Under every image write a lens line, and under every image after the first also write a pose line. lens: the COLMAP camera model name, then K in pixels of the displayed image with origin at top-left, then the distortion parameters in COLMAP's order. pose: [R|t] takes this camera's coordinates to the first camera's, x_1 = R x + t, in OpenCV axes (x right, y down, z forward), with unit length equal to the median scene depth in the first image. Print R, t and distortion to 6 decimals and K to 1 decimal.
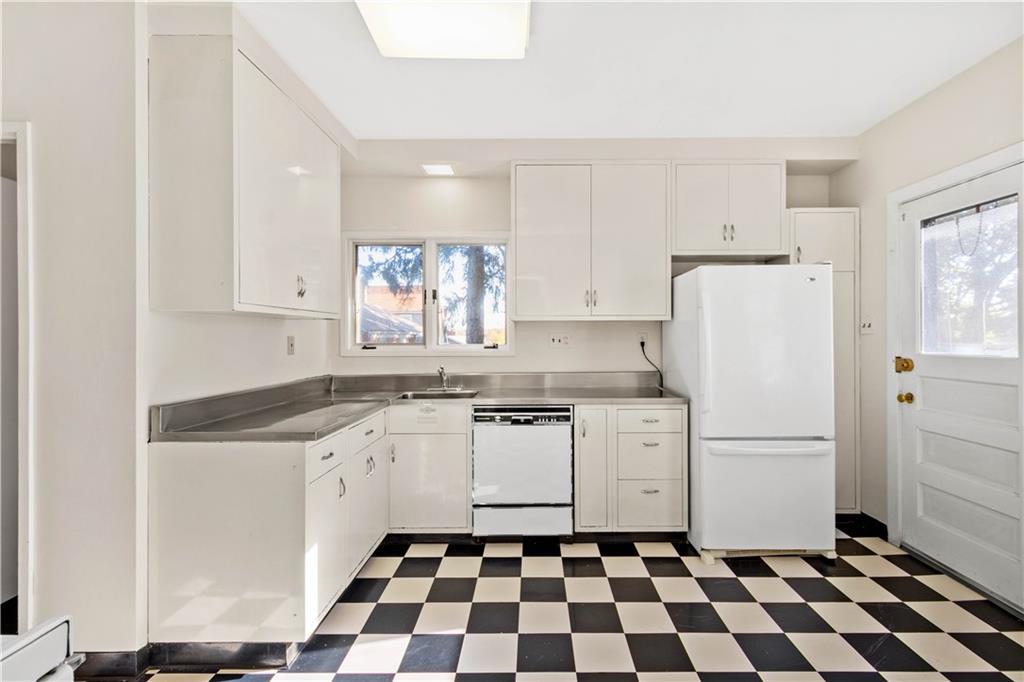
lens RADIAL K [[448.1, 0, 519.6], [0, 448.1, 337.5], [0, 0, 1]] dist [-0.001322, -0.000291]
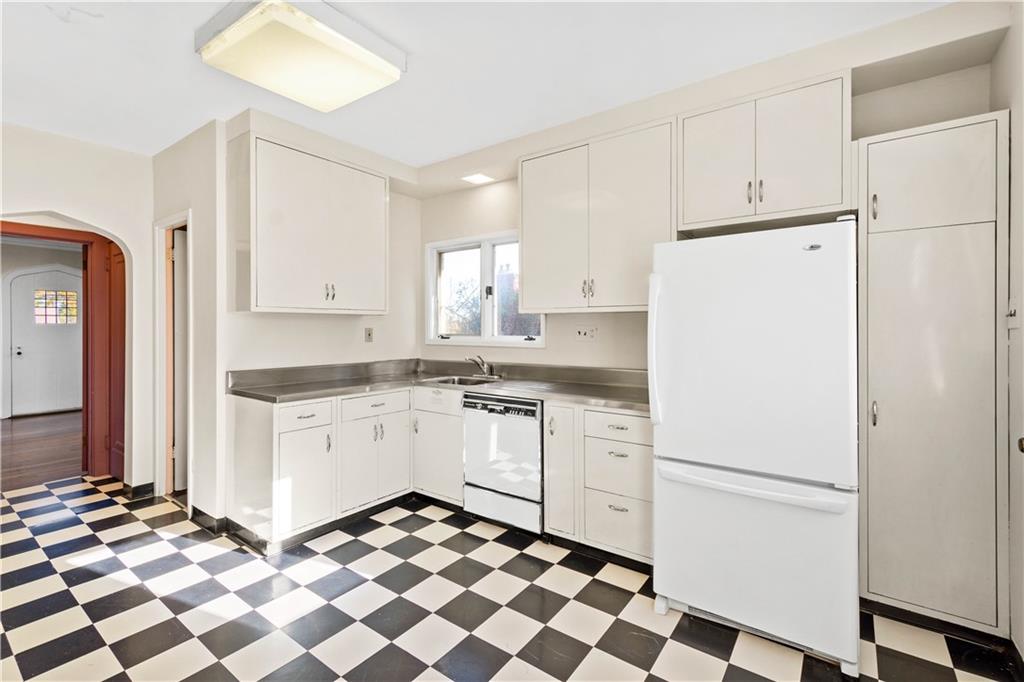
lens RADIAL K [[448.1, 0, 559.1], [0, 448.1, 328.8], [0, 0, 1]] dist [-0.001322, -0.000291]
pose [[0.823050, 0.004973, -0.567947, 0.704493], [-0.004483, 0.999987, 0.002260, -0.006171], [0.567951, 0.000686, 0.823062, 0.225587]]
